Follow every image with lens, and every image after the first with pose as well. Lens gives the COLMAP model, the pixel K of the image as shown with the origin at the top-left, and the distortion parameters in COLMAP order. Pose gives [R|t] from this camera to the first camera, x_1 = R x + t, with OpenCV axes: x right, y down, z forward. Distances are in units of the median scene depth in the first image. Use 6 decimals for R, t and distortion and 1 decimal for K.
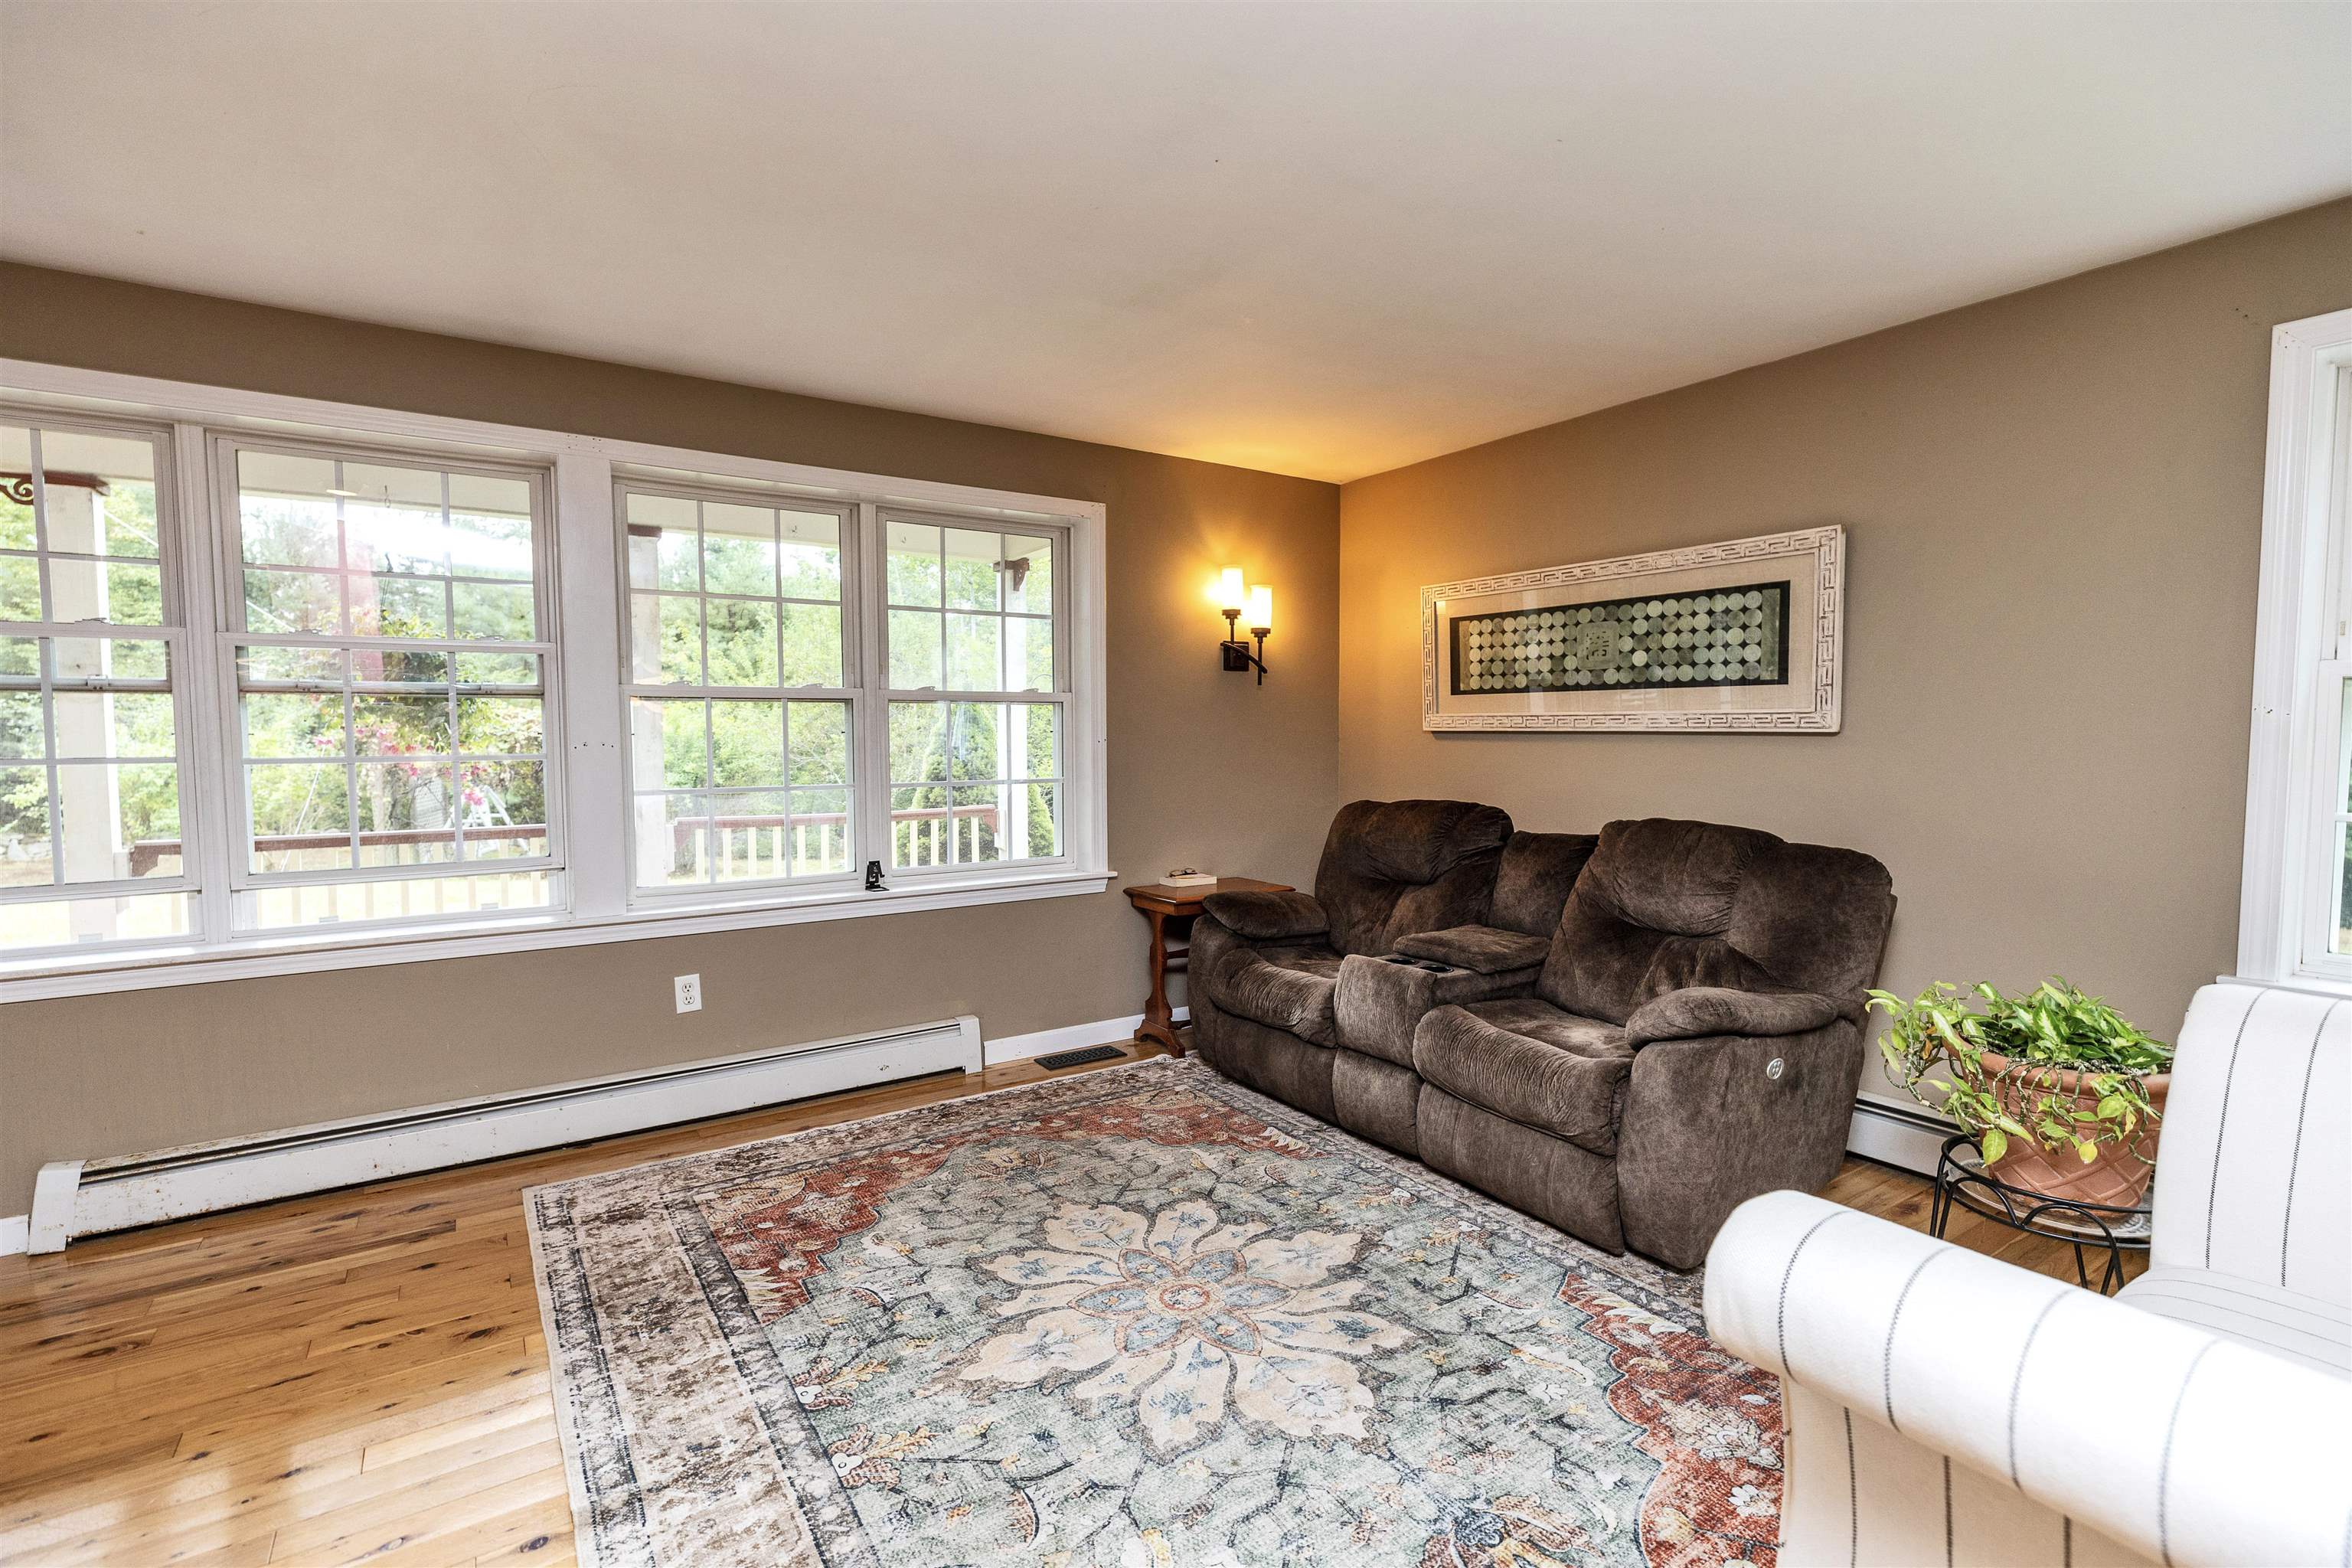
lens RADIAL K [[1062.5, 0, 1160.3], [0, 1062.5, 793.7], [0, 0, 1]] dist [0.001128, -0.000032]
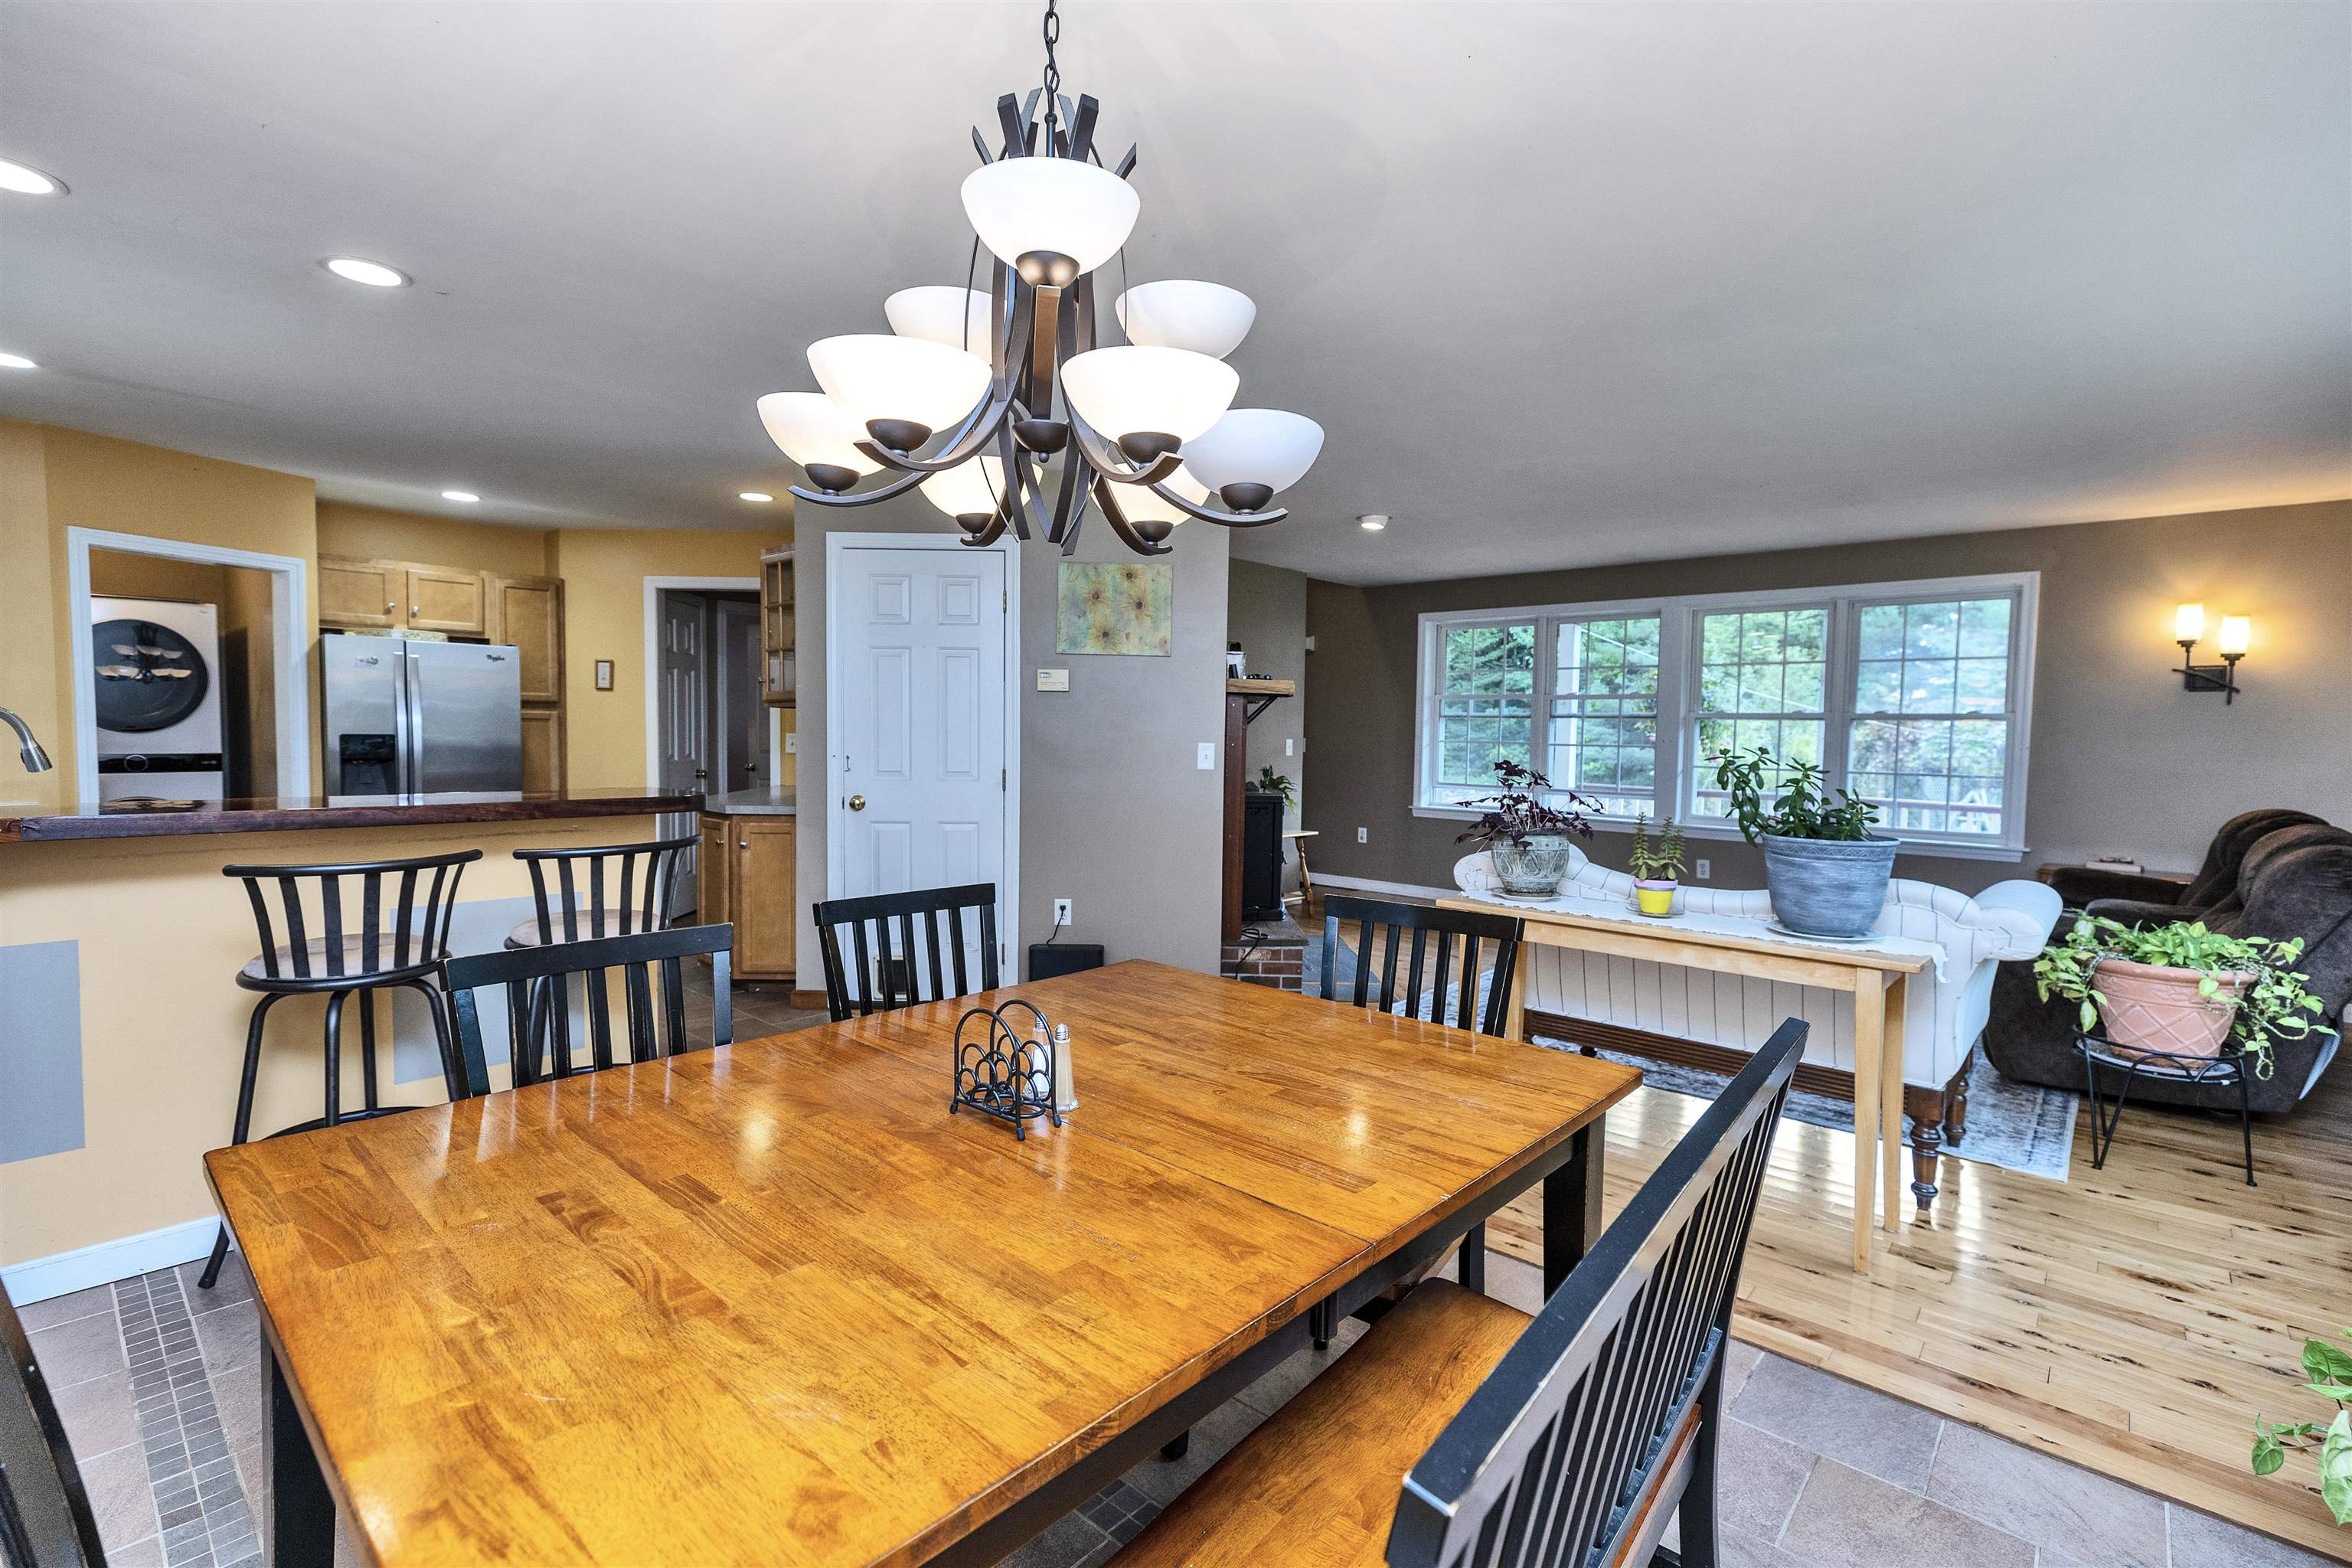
lens RADIAL K [[1062.5, 0, 1155.5], [0, 1062.5, 785.0], [0, 0, 1]] dist [0.001572, 0.000163]
pose [[0.235579, 0.060052, -0.969998, 1.170571], [-0.076255, 0.996154, 0.043151, 0.024438], [0.968859, 0.063801, 0.239252, -0.444369]]
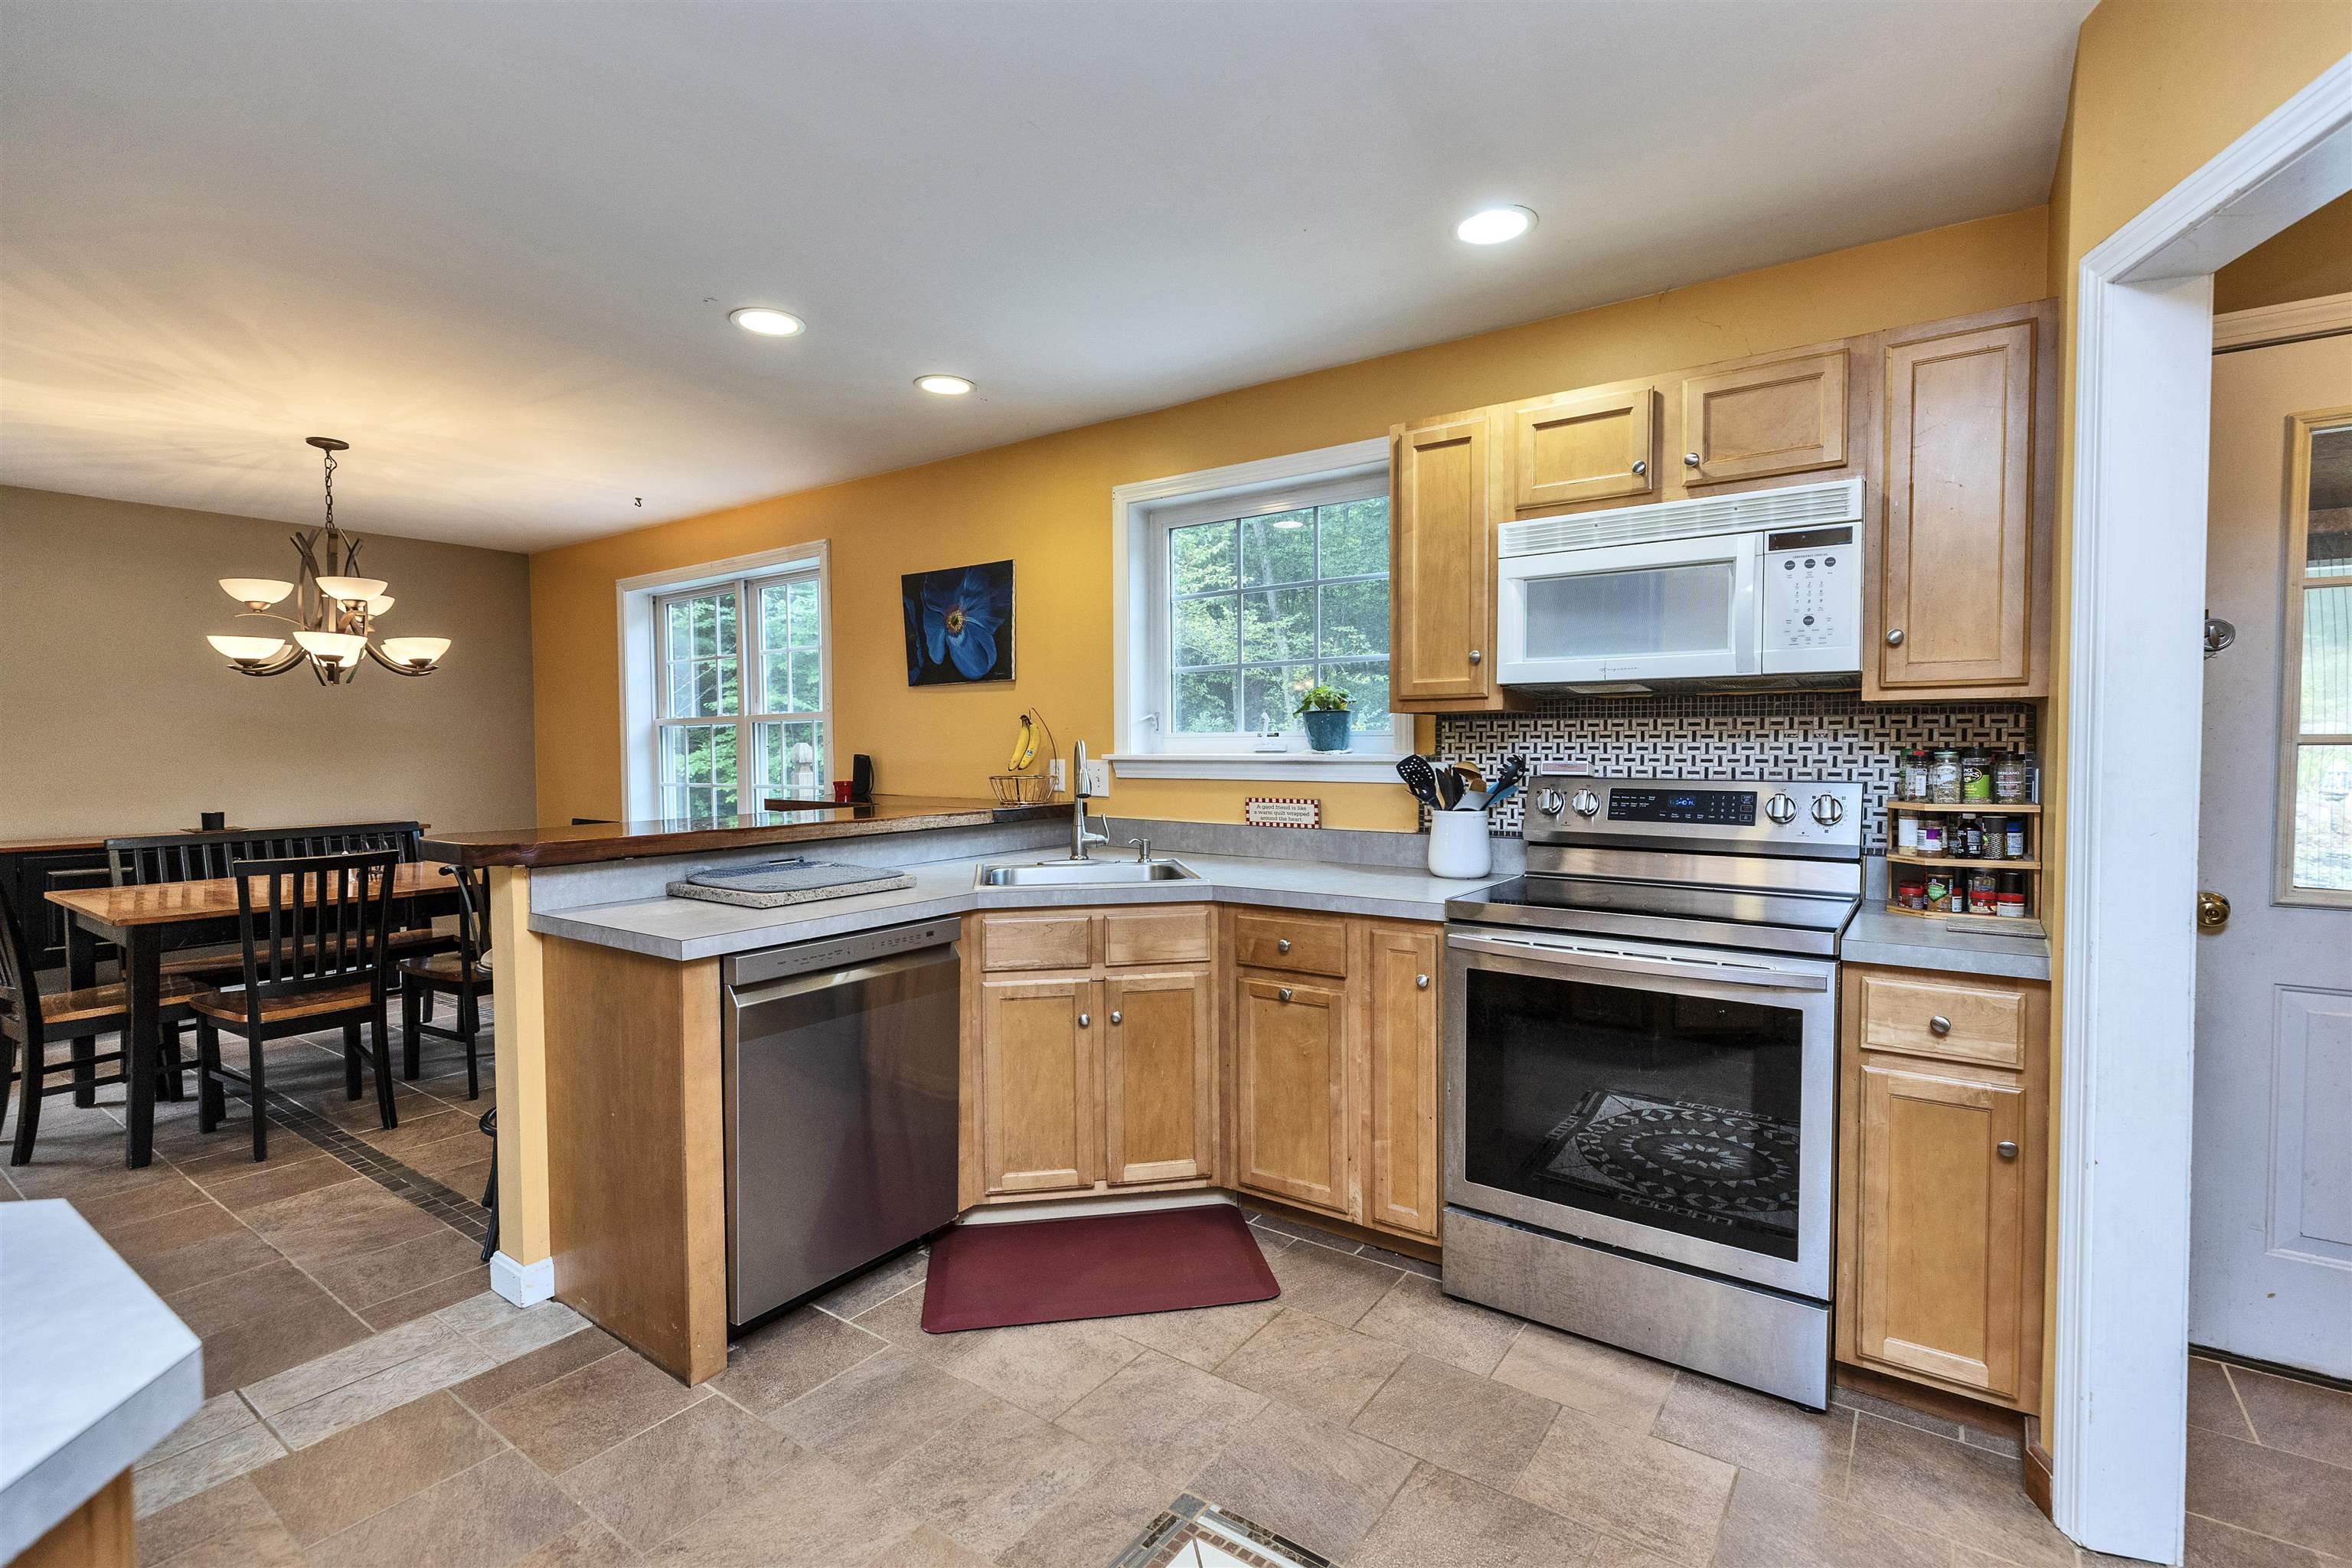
lens RADIAL K [[1062.3, 0, 1207.1], [0, 1062.3, 772.4], [0, 0, 1]] dist [0.000007, -0.000208]
pose [[-0.367398, -0.016748, 0.929913, -0.612893], [0.062128, 0.997163, 0.042505, 0.056858], [-0.927986, 0.073389, -0.365315, -0.831958]]
